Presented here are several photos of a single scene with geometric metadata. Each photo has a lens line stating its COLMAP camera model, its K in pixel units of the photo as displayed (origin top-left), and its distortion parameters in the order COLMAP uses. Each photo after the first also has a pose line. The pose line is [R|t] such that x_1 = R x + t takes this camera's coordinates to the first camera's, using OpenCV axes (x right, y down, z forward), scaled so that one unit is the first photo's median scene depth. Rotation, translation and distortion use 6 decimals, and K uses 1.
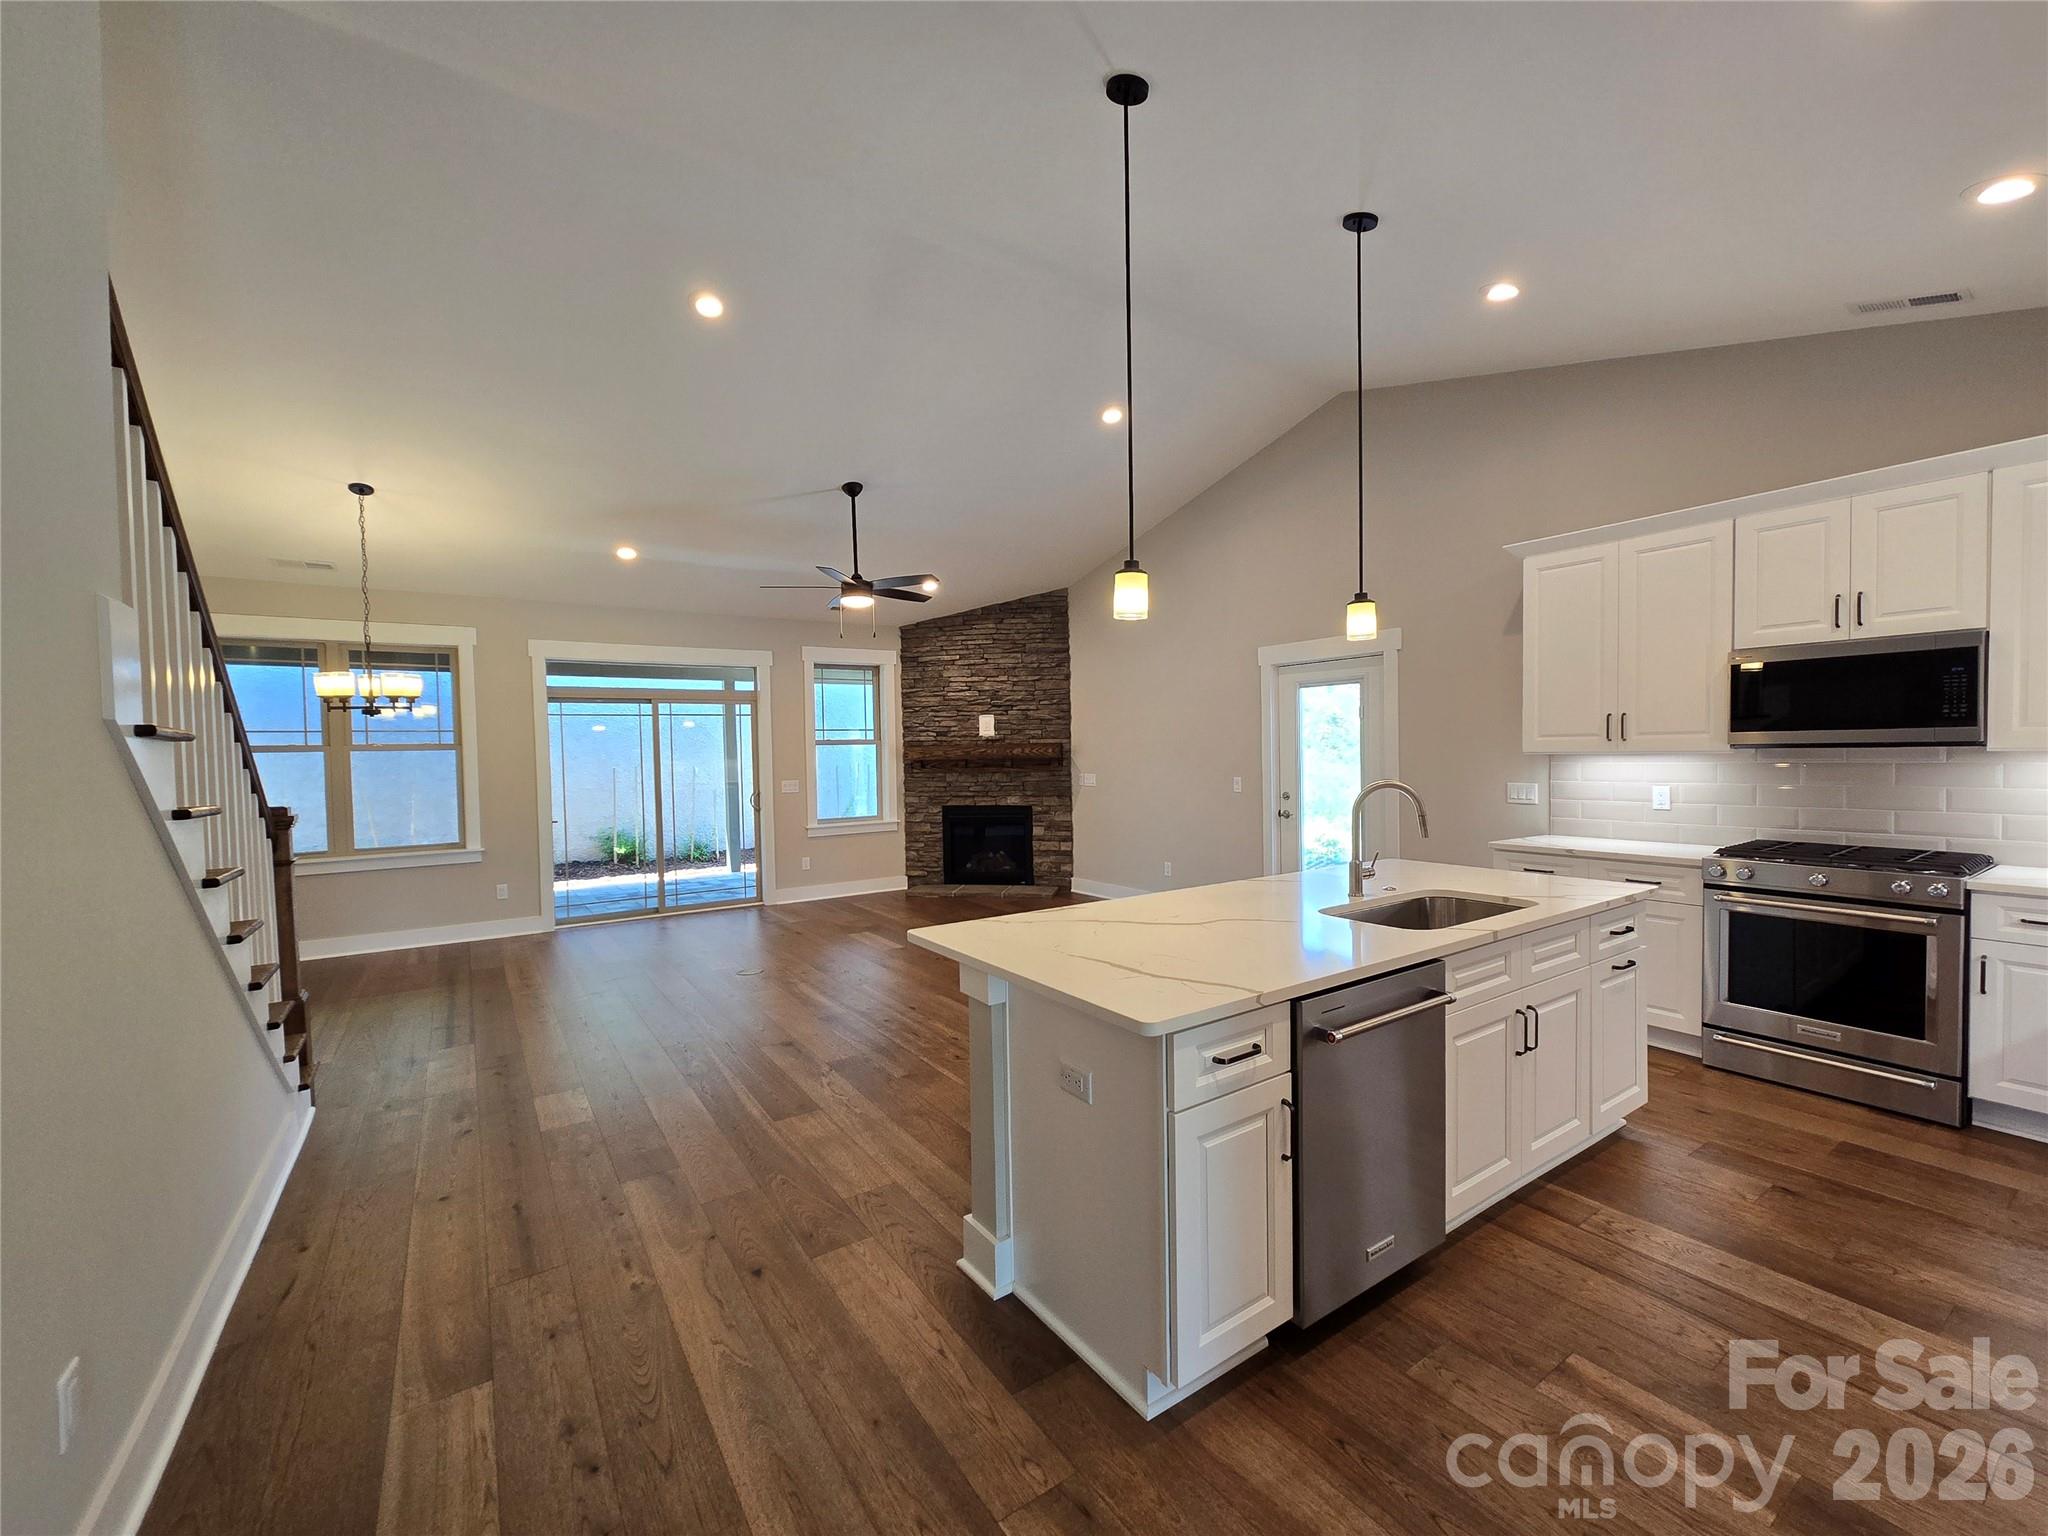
lens RADIAL K [[840.0, 0, 1030.3], [0, 840.0, 773.5], [0, 0, 1]] dist [-0.002625, 0.002424]
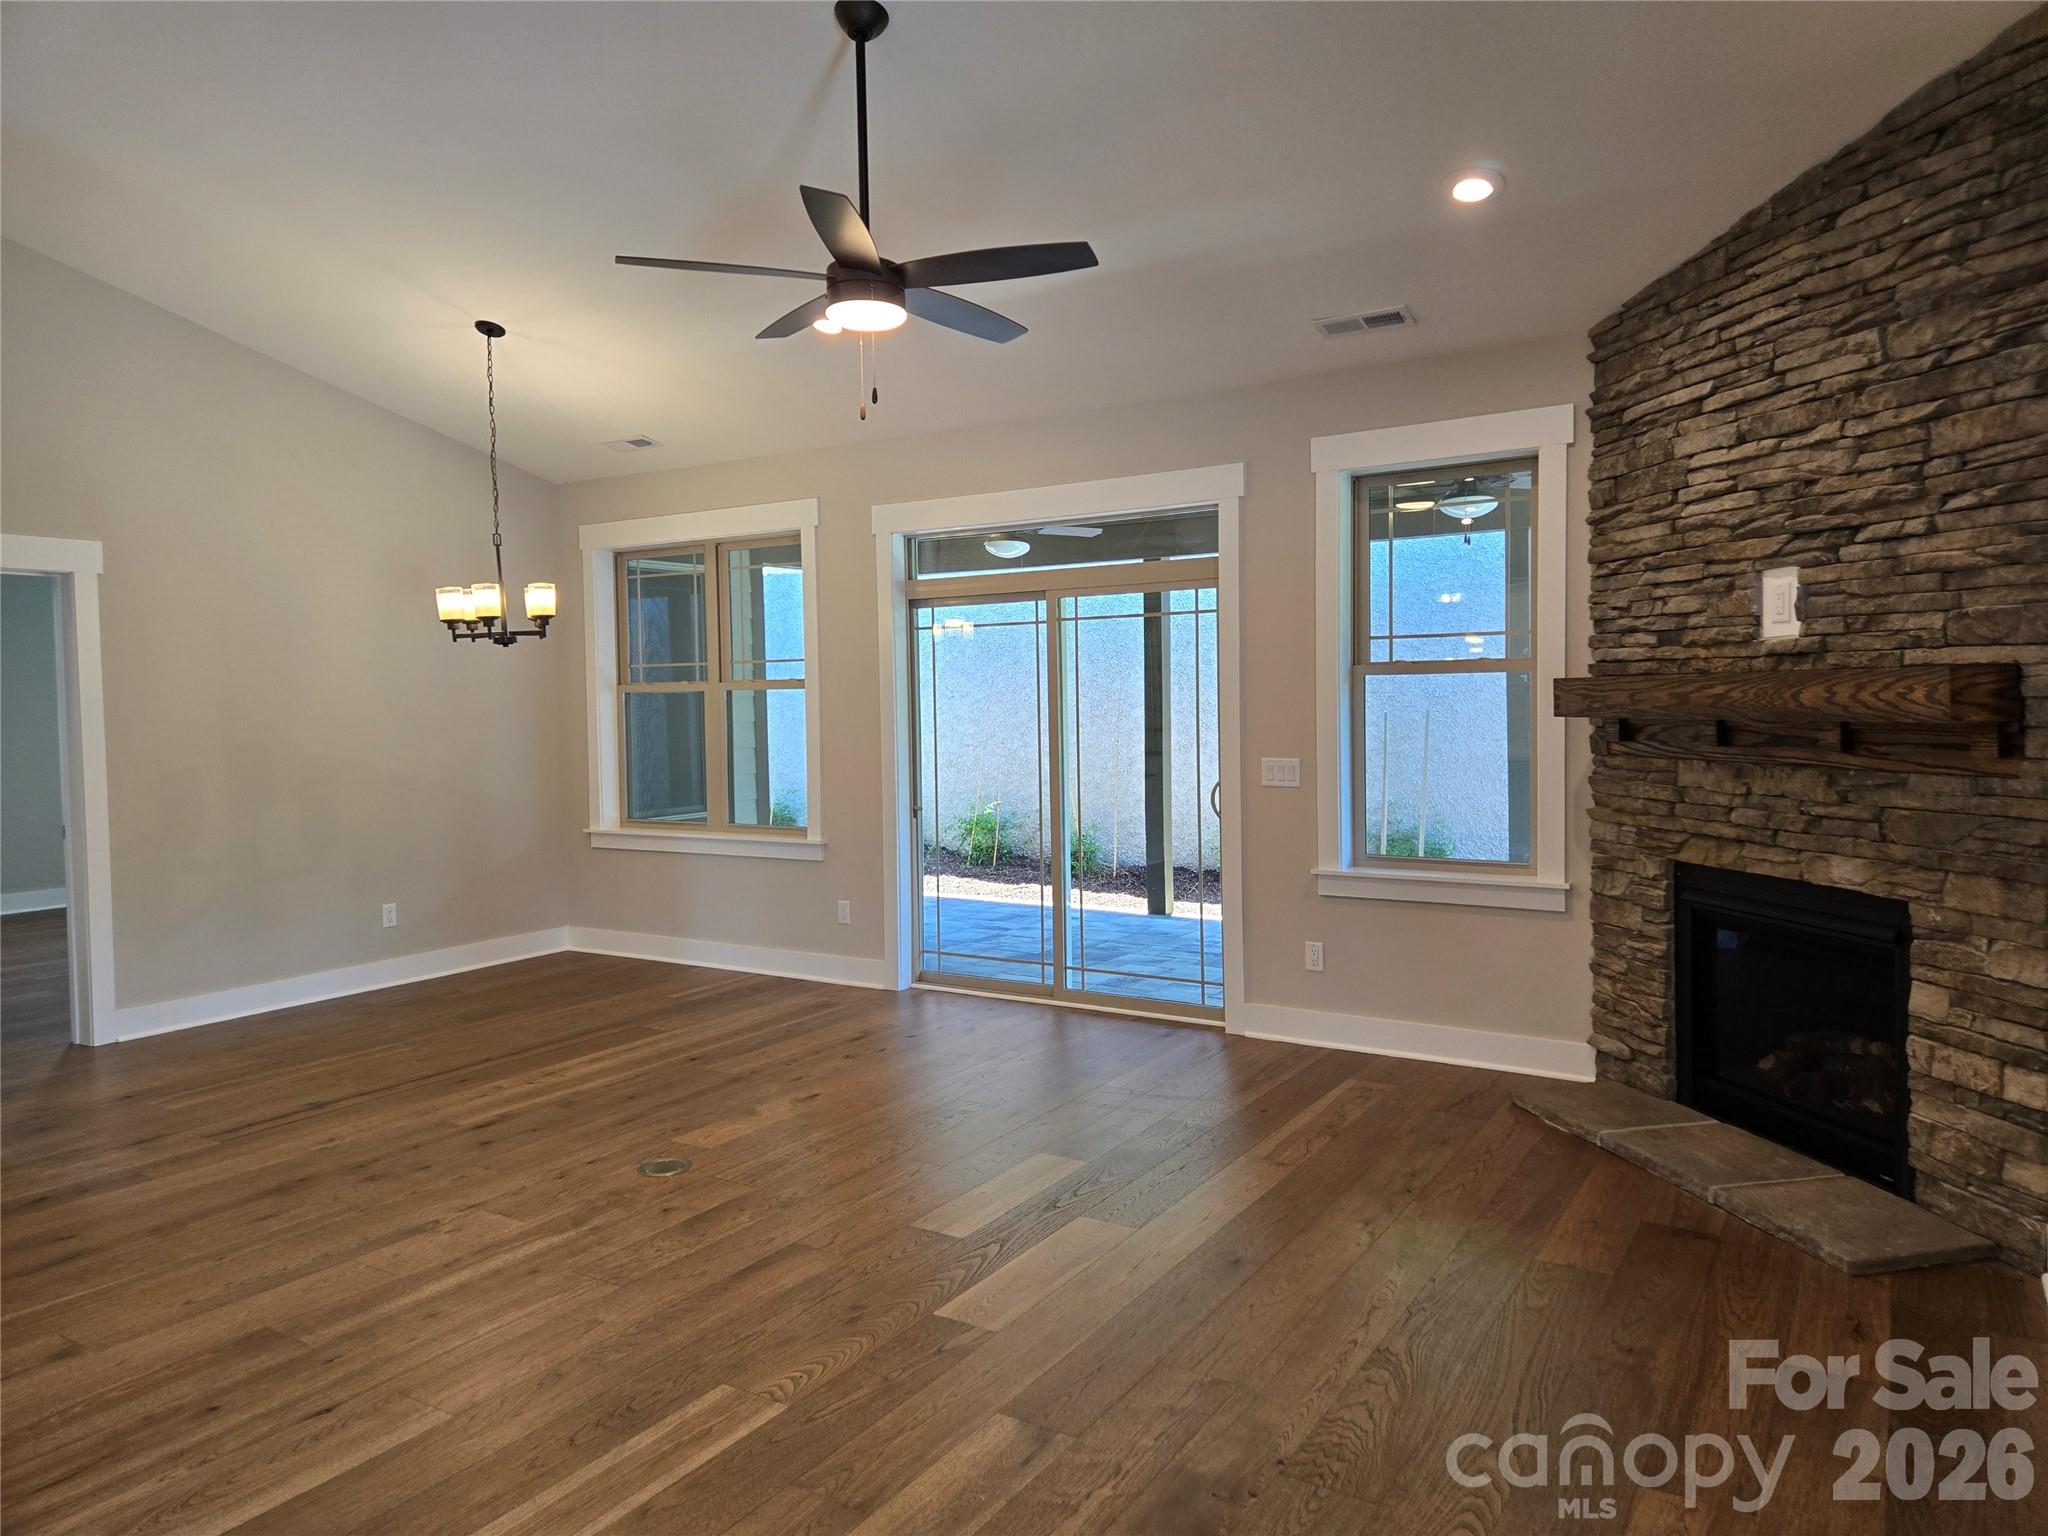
lens RADIAL K [[1366.9, 0, 1019.6], [0, 1366.9, 747.7], [0, 0, 1]] dist [0.081474, -0.060317]
pose [[0.393002, 0.046952, -0.918338, 0.294931], [-0.016601, 0.998895, 0.043966, -0.024533], [0.919388, -0.002034, 0.393347, 0.572612]]
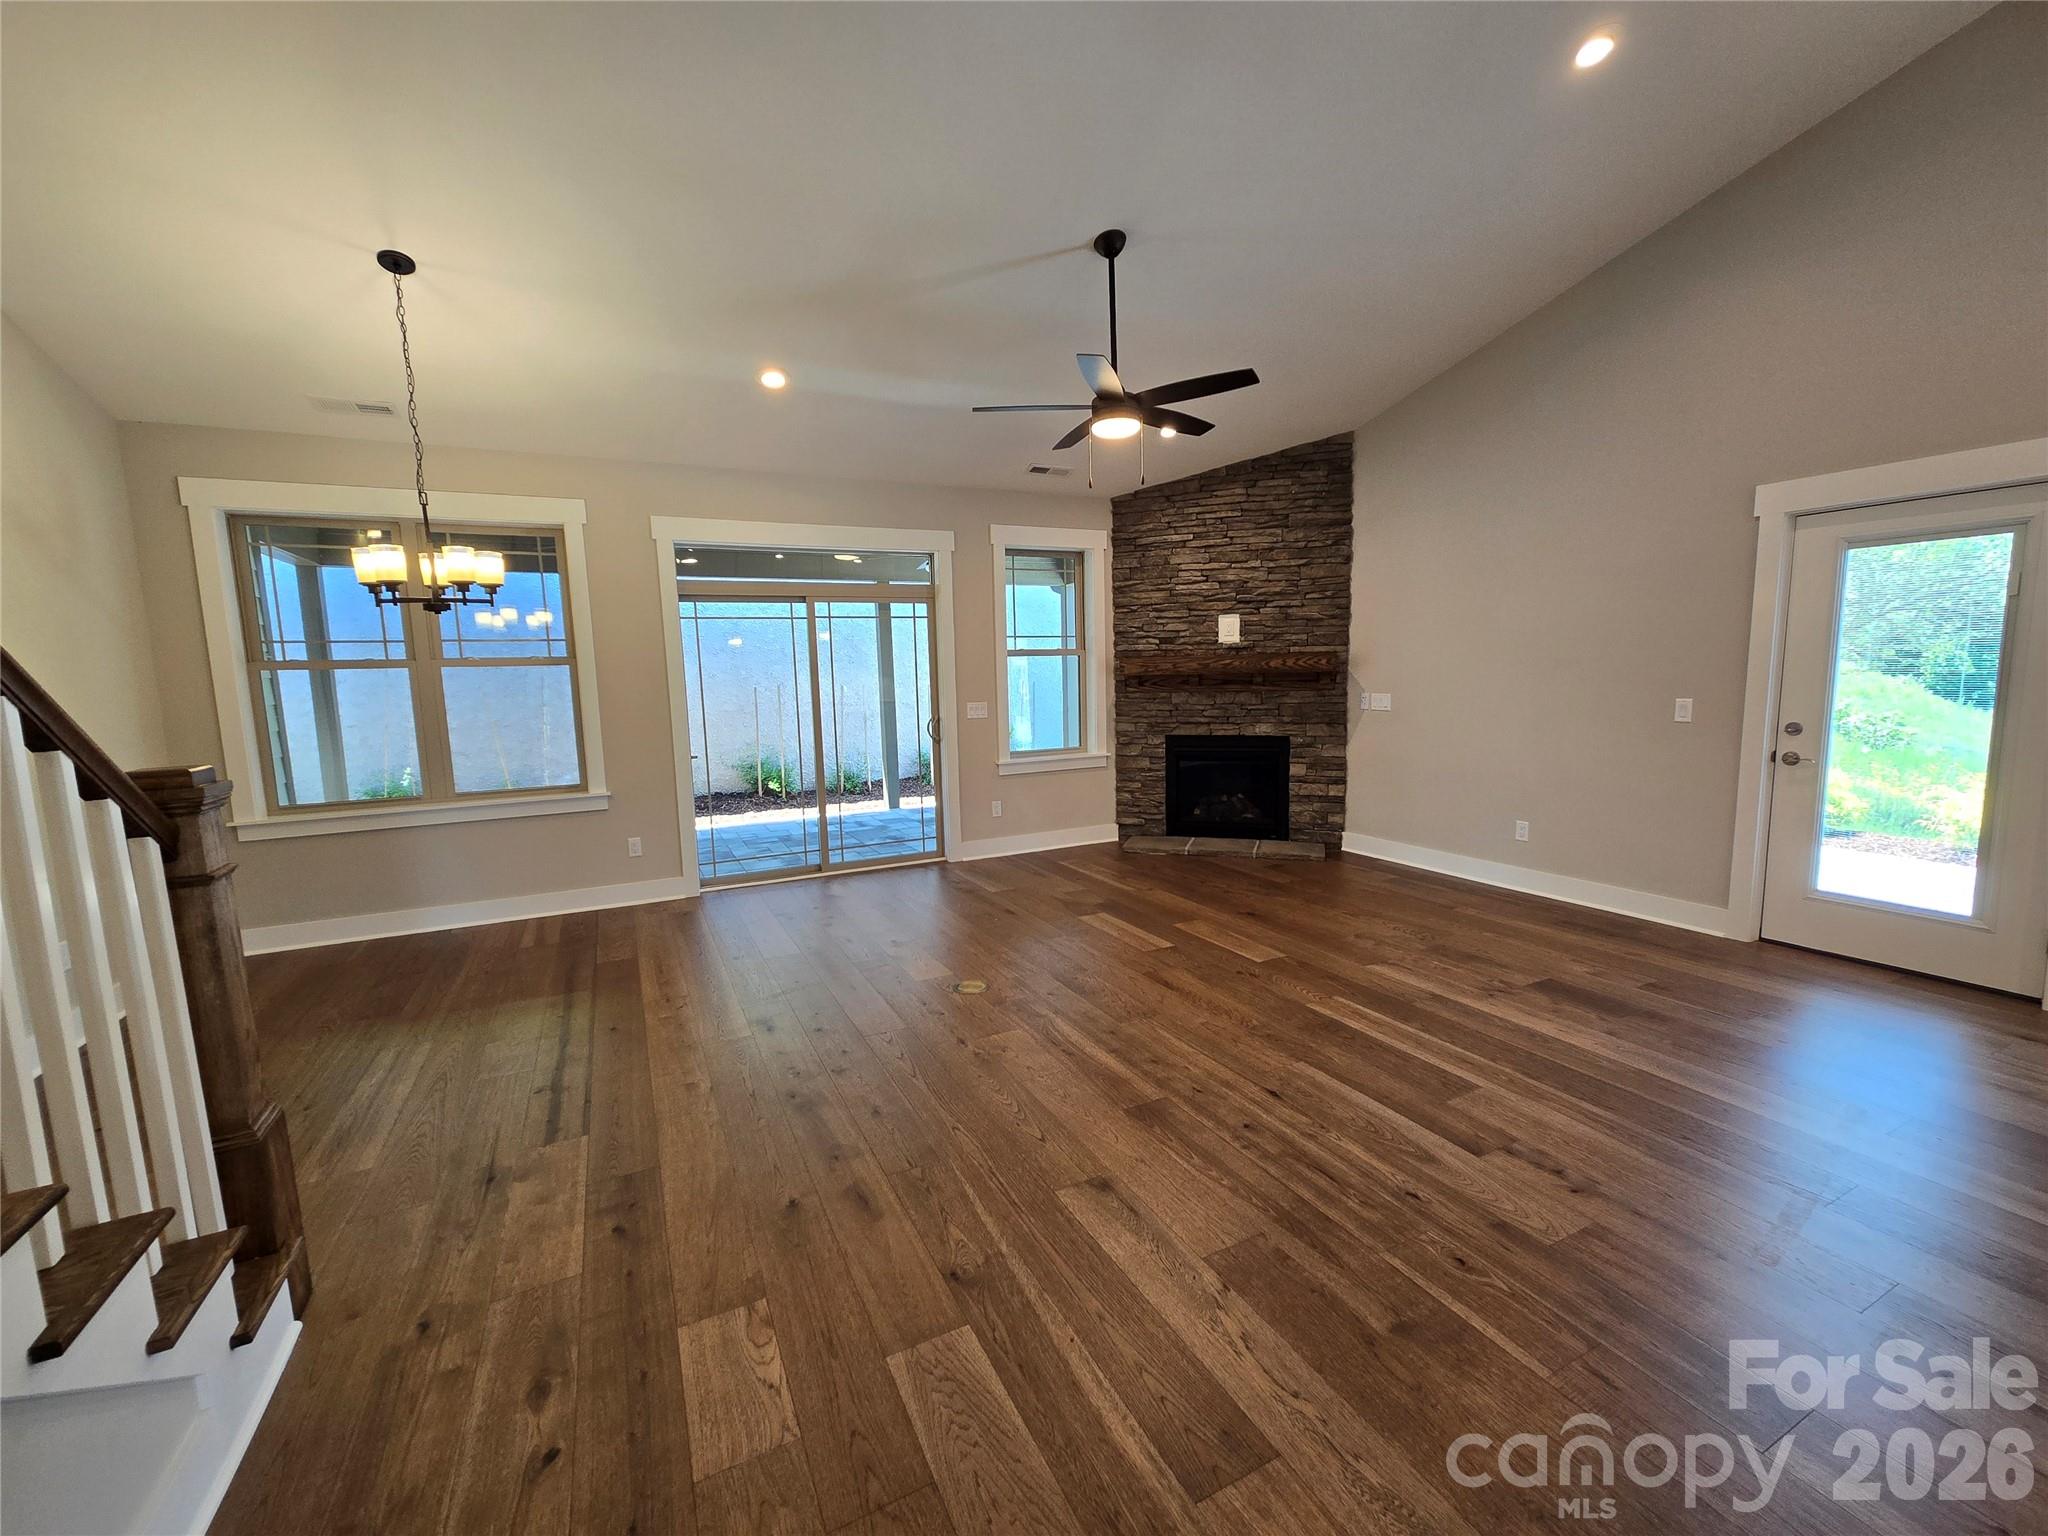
lens RADIAL K [[840.0, 0, 1030.3], [0, 840.0, 773.5], [0, 0, 1]] dist [-0.002625, 0.002424]
pose [[0.991020, 0.010774, -0.133280, -0.127918], [0.002392, 0.995161, 0.098234, -0.002563], [0.133693, -0.097670, 0.986198, 0.227071]]
